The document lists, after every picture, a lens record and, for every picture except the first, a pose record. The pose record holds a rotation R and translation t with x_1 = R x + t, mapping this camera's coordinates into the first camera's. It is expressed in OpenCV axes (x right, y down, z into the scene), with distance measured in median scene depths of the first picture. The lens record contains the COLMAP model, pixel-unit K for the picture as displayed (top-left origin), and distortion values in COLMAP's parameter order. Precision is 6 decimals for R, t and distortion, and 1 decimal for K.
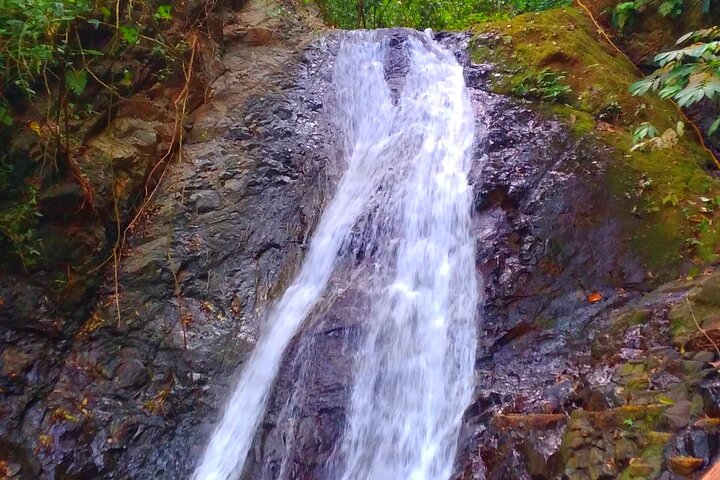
lens RADIAL K [[1212.9, 0, 347.1], [0, 1212.9, 240.8], [0, 0, 1]] dist [0.065351, 0.162005]
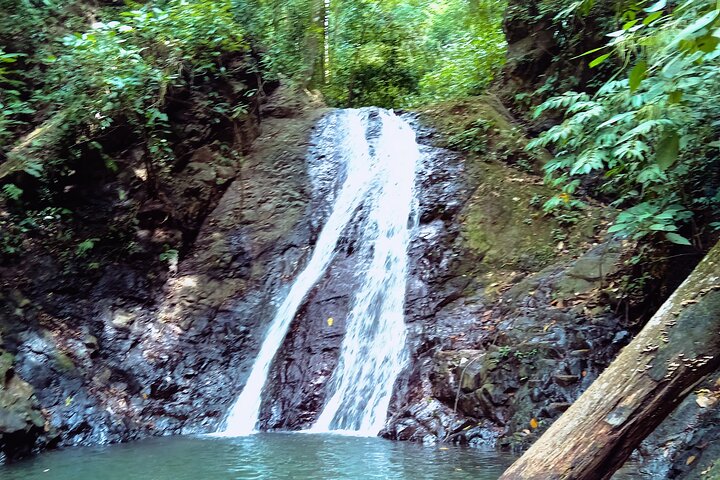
lens RADIAL K [[722.5, 0, 351.7], [0, 722.5, 321.3], [0, 0, 1]] dist [0.065178, -0.223060]
pose [[0.999893, -0.003387, 0.014230, 0.000857], [0.002146, 0.996261, 0.086362, 0.021943], [-0.014469, -0.086322, 0.996162, 0.079558]]
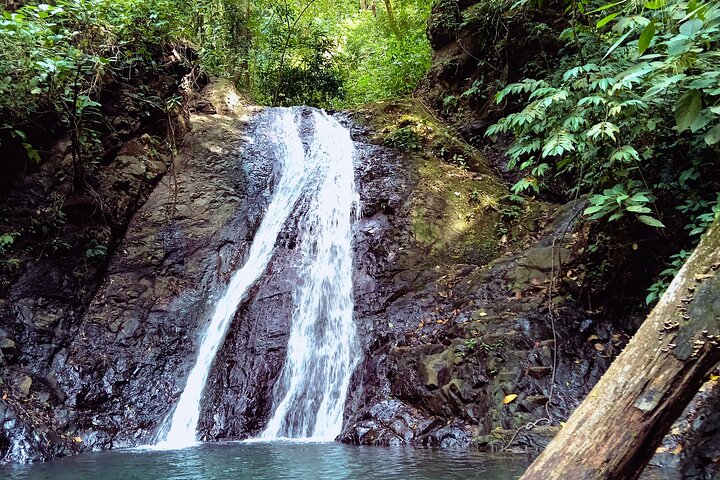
lens RADIAL K [[721.0, 0, 360.0], [0, 721.0, 240.0], [0, 0, 1]] dist [0.066950, -0.233831]
pose [[0.988985, -0.008390, 0.147775, -0.035524], [0.013439, 0.999358, -0.033200, 0.035225], [-0.147401, 0.034821, 0.988464, 0.120510]]
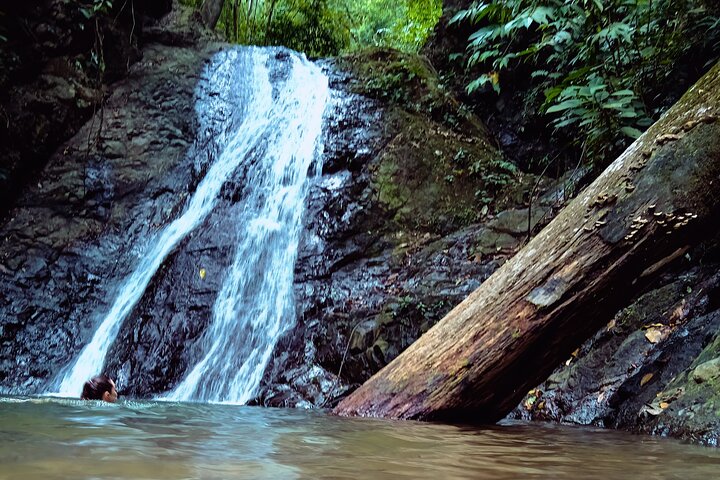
lens RADIAL K [[733.2, 0, 358.4], [0, 733.2, 429.2], [0, 0, 1]] dist [0.014747, -0.053364]
pose [[0.989456, 0.048284, 0.136546, 0.046056], [-0.073754, 0.979370, 0.188135, 0.095541], [-0.124645, -0.196222, 0.972605, 0.197636]]
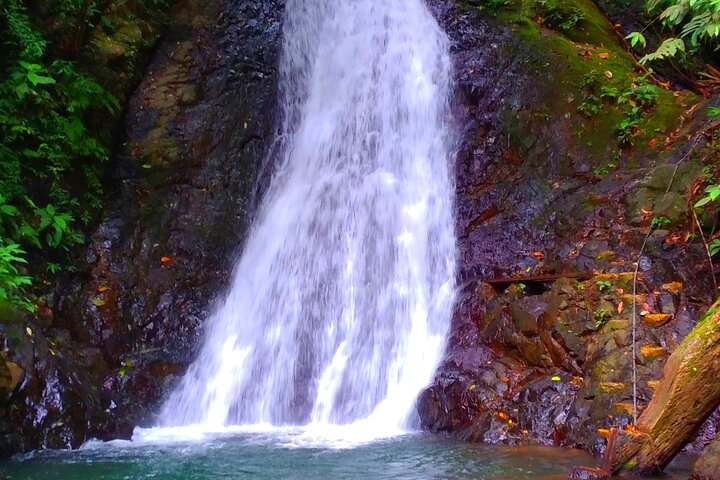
lens RADIAL K [[1212.9, 0, 347.1], [0, 1212.9, 240.8], [0, 0, 1]] dist [0.065351, 0.162005]
pose [[0.992369, -0.002640, 0.123277, -0.122350], [-0.008962, 0.995583, 0.093458, -0.006061], [-0.122979, -0.093850, 0.987962, -0.114983]]
